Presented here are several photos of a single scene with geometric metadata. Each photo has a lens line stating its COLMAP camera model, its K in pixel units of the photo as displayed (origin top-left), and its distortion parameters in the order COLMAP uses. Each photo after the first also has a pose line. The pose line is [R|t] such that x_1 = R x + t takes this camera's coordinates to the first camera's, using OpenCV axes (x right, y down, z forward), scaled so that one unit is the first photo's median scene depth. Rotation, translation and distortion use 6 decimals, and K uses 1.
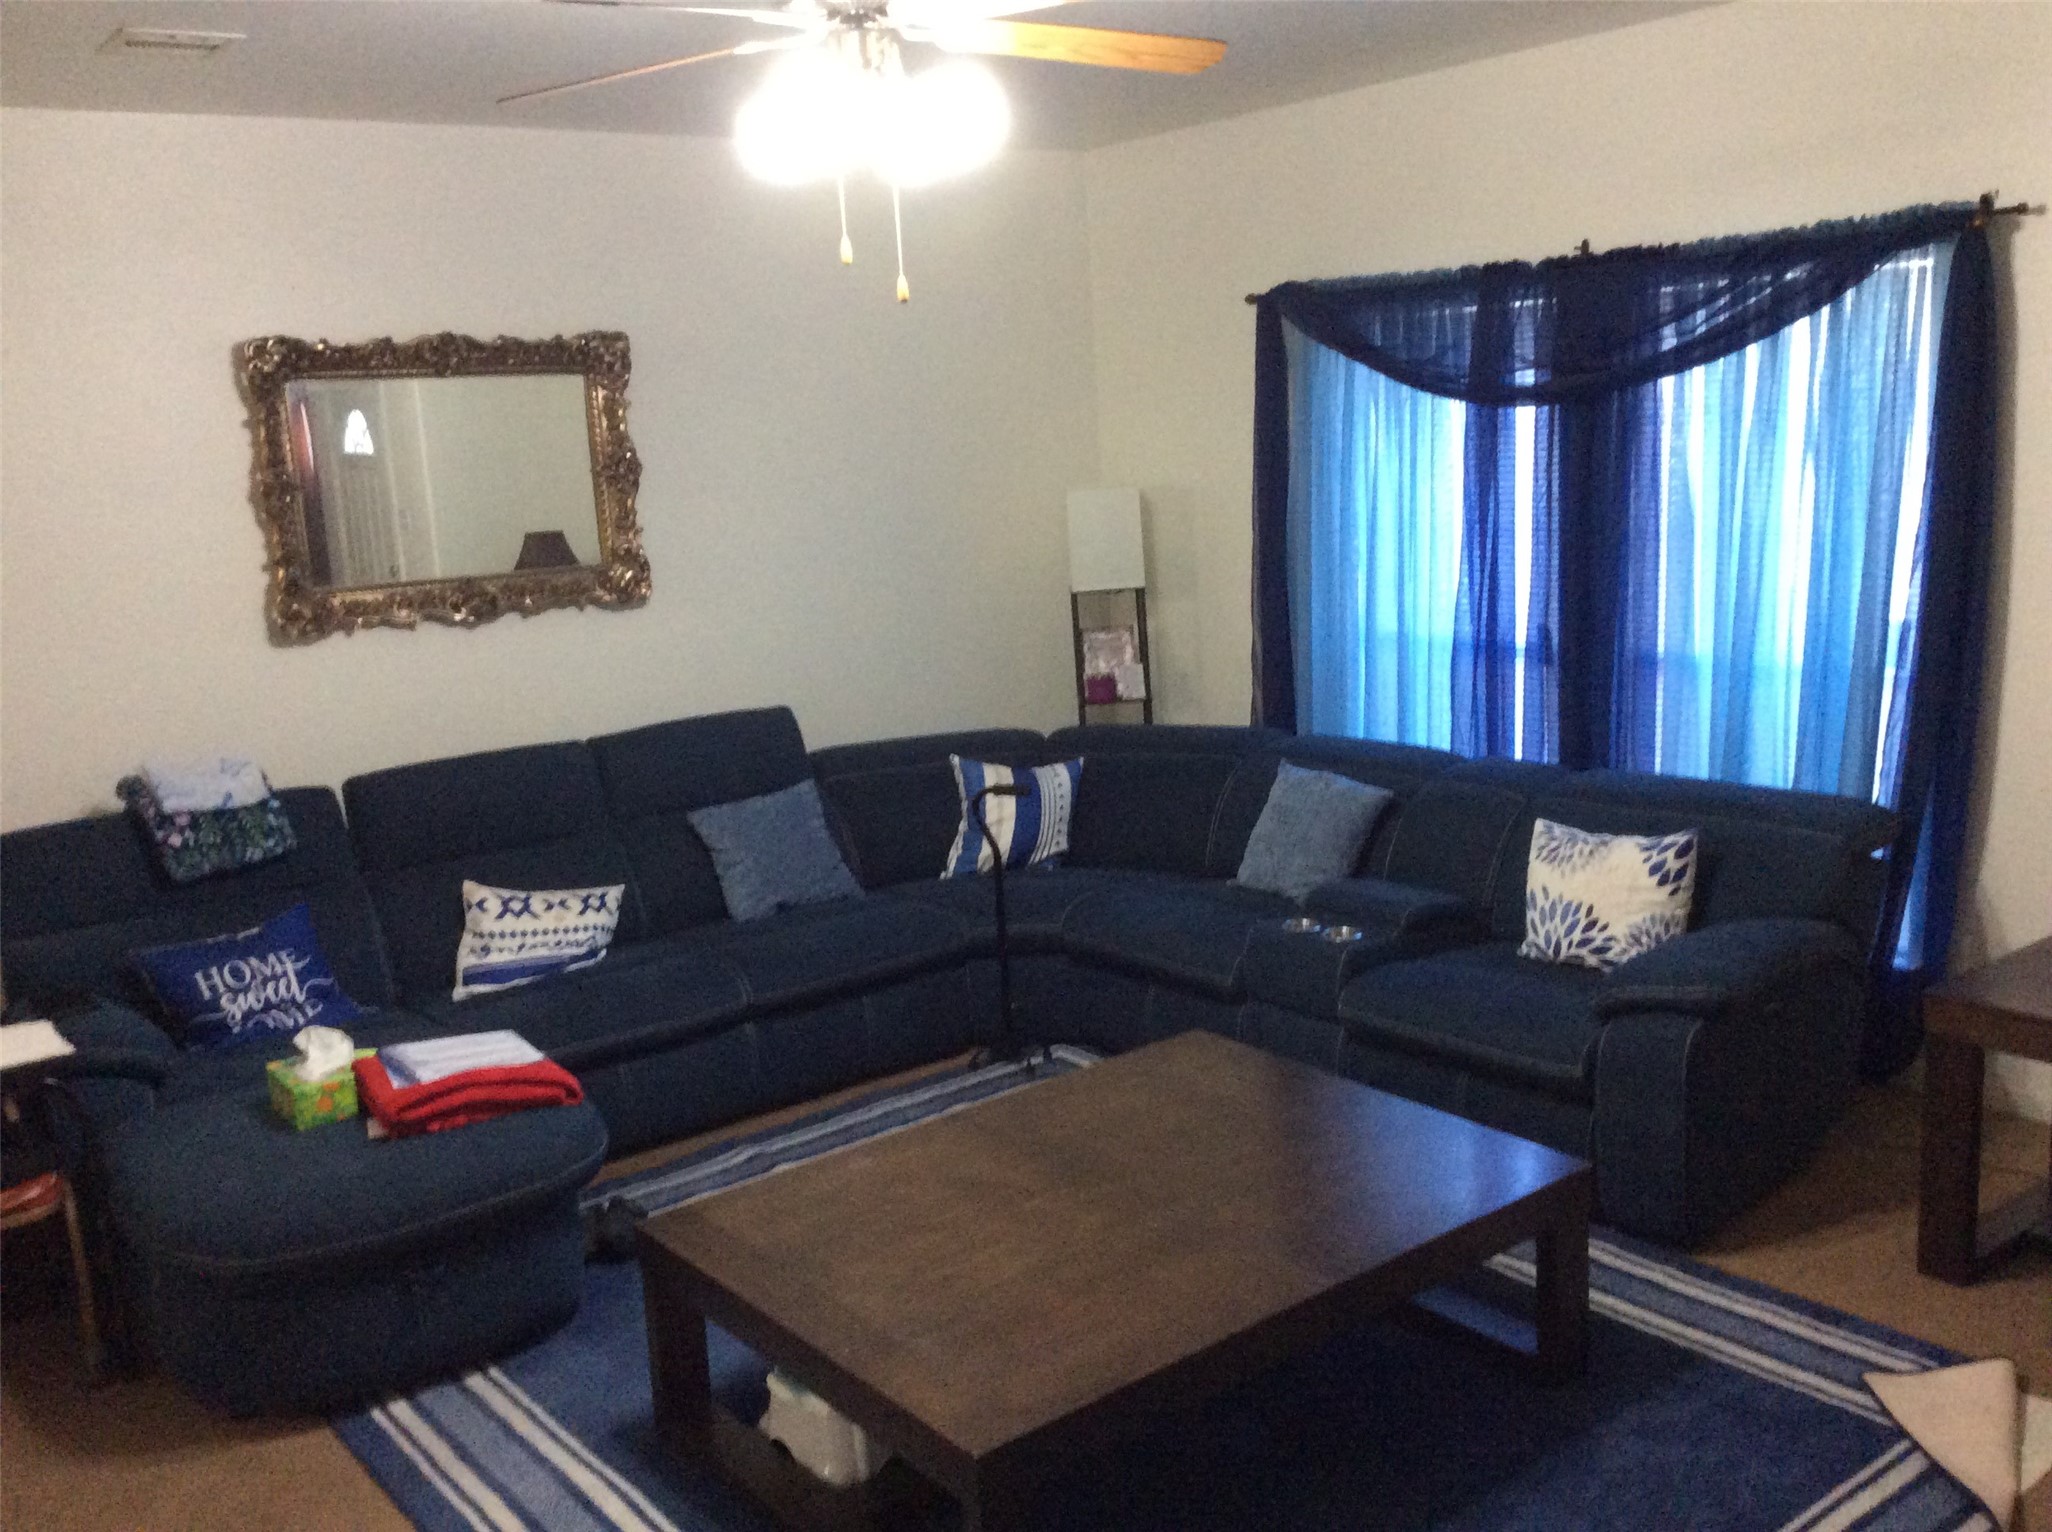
lens RADIAL K [[1844.0, 0, 1026.0], [0, 1844.0, 766.0], [0, 0, 1]] dist [0.123460, -0.318557]
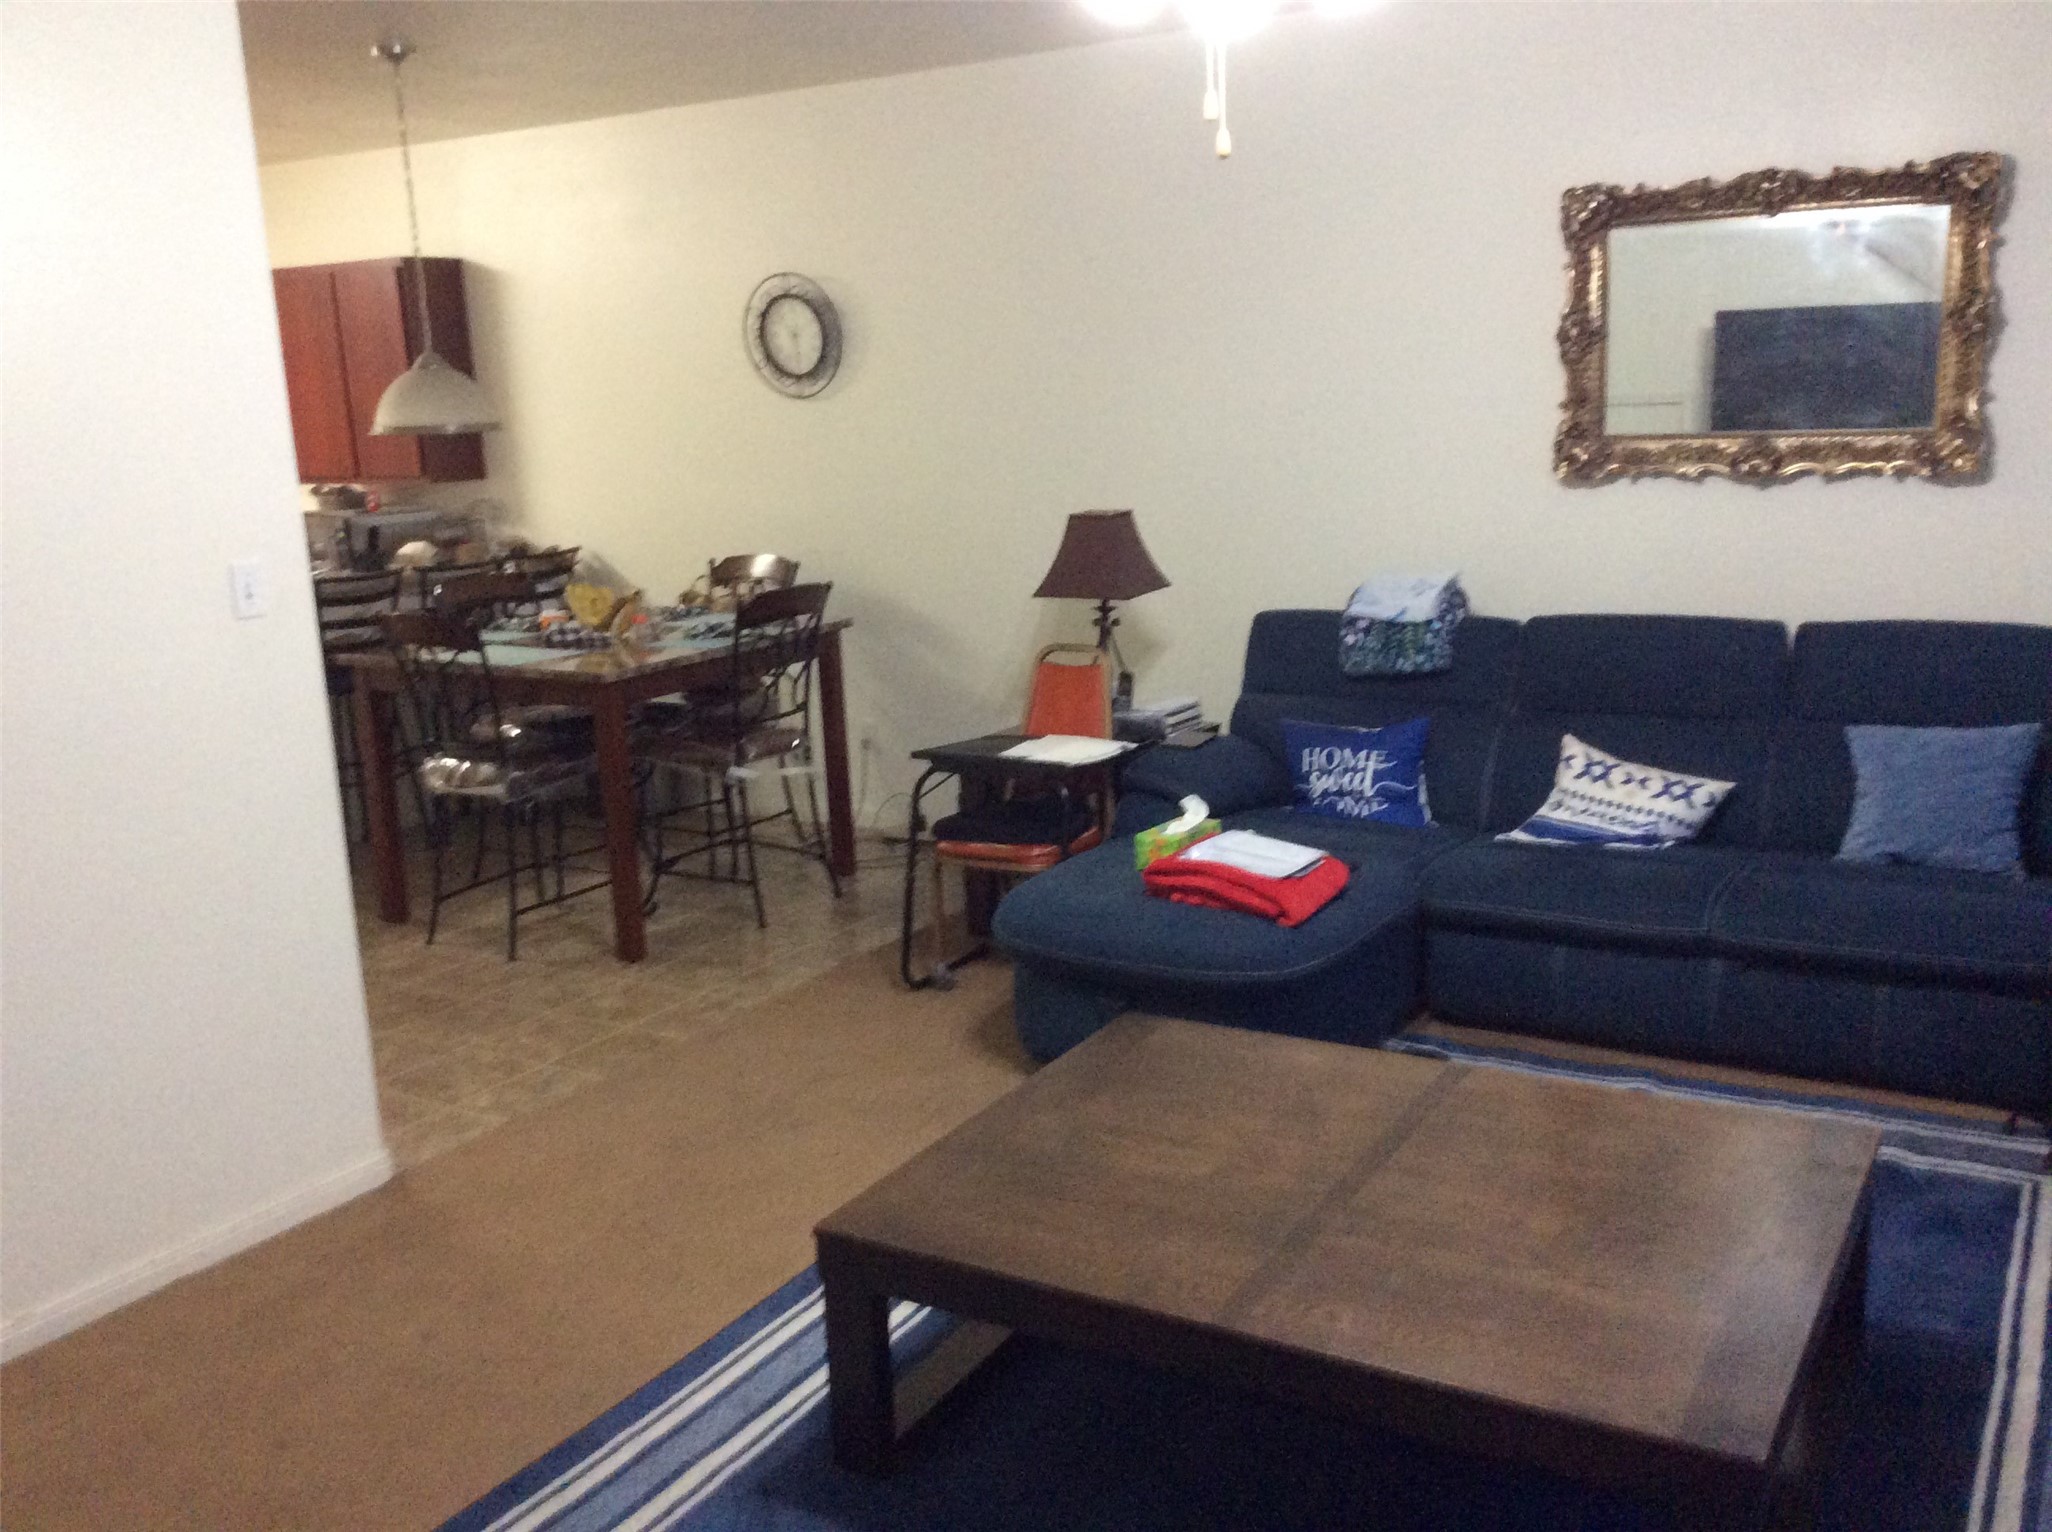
lens RADIAL K [[1844.0, 0, 1026.0], [0, 1844.0, 766.0], [0, 0, 1]] dist [0.123460, -0.318557]
pose [[0.339698, 0.235173, -0.910659, 0.520581], [-0.144616, 0.969781, 0.196496, -0.077158], [0.929350, 0.064946, 0.363442, 0.359912]]
